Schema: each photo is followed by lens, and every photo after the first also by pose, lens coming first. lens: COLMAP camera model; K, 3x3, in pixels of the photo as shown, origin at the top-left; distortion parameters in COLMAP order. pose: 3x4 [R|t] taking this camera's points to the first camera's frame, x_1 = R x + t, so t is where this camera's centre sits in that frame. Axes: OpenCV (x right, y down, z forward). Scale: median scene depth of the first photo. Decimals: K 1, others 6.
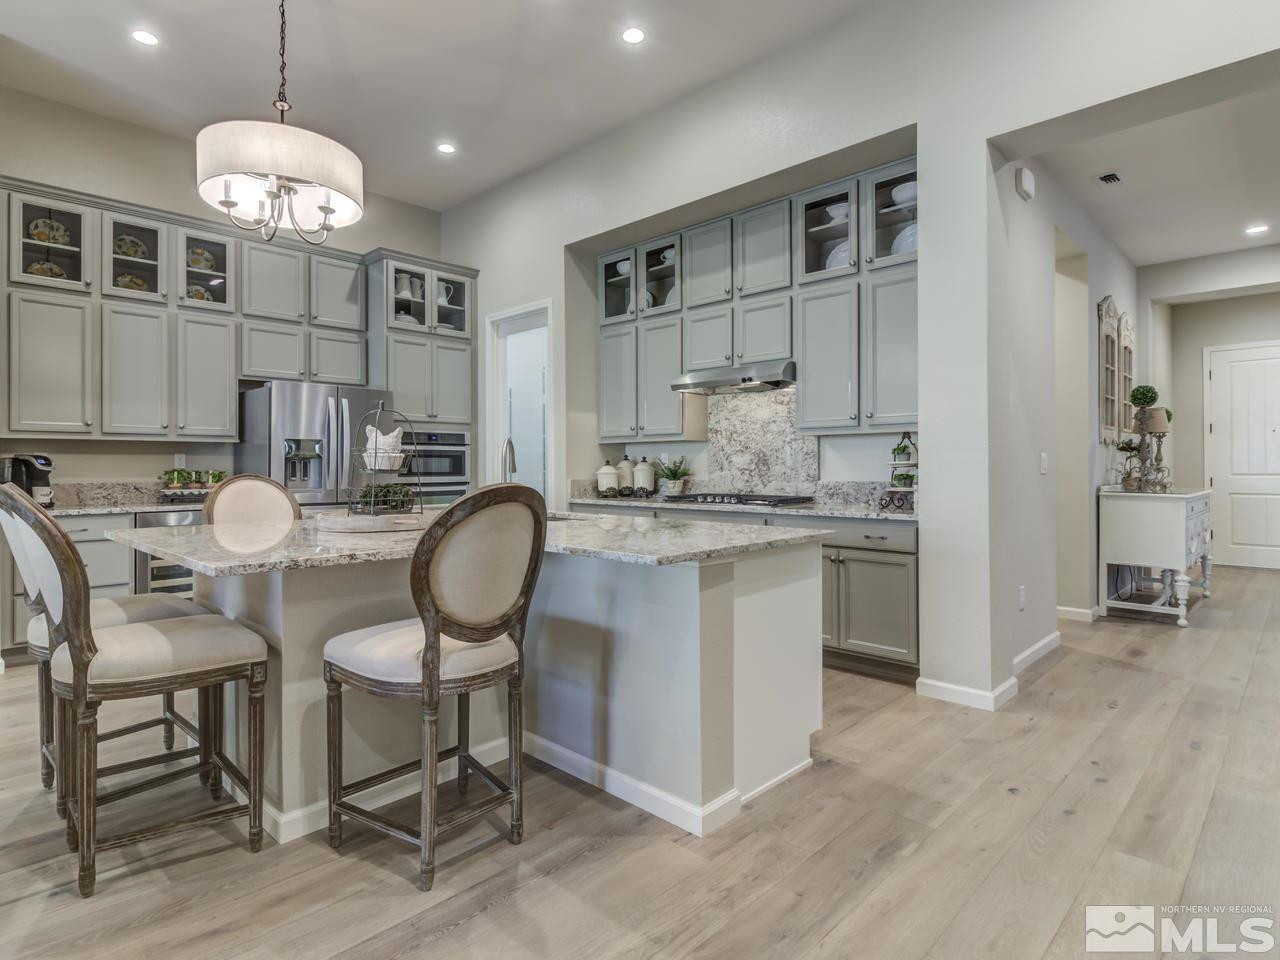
lens RADIAL K [[681.2, 0, 637.5], [0, 681.2, 464.0], [0, 0, 1]] dist [0.000572, -0.000740]
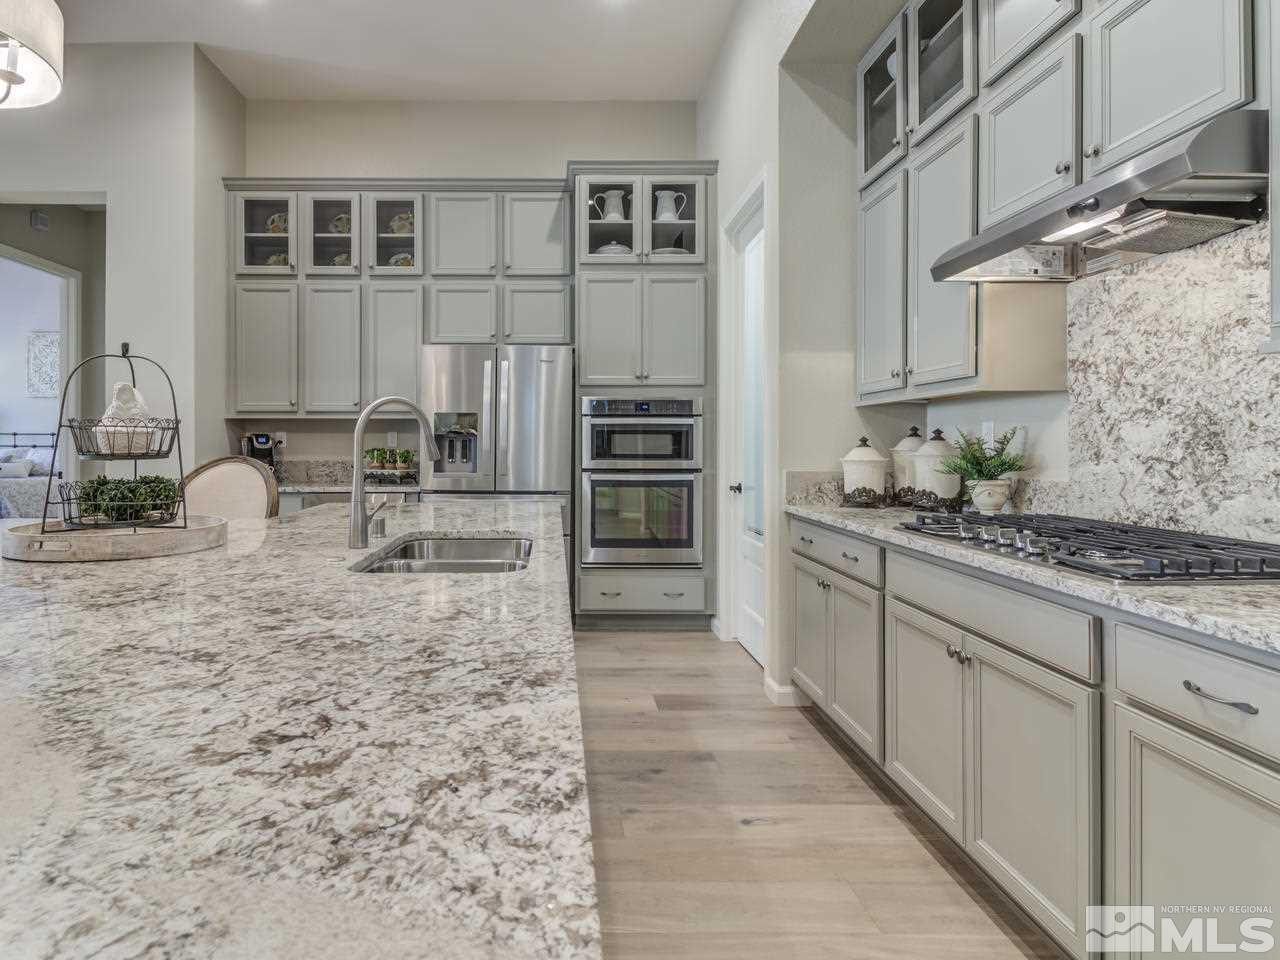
lens RADIAL K [[708.1, 0, 556.7], [0, 708.1, 443.2], [0, 0, 1]] dist [0.014488, -0.003514]
pose [[0.696444, 0.002294, -0.717607, 0.210093], [-0.000369, 0.999996, 0.002838, -0.002137], [0.717611, -0.001712, 0.696442, 0.482075]]
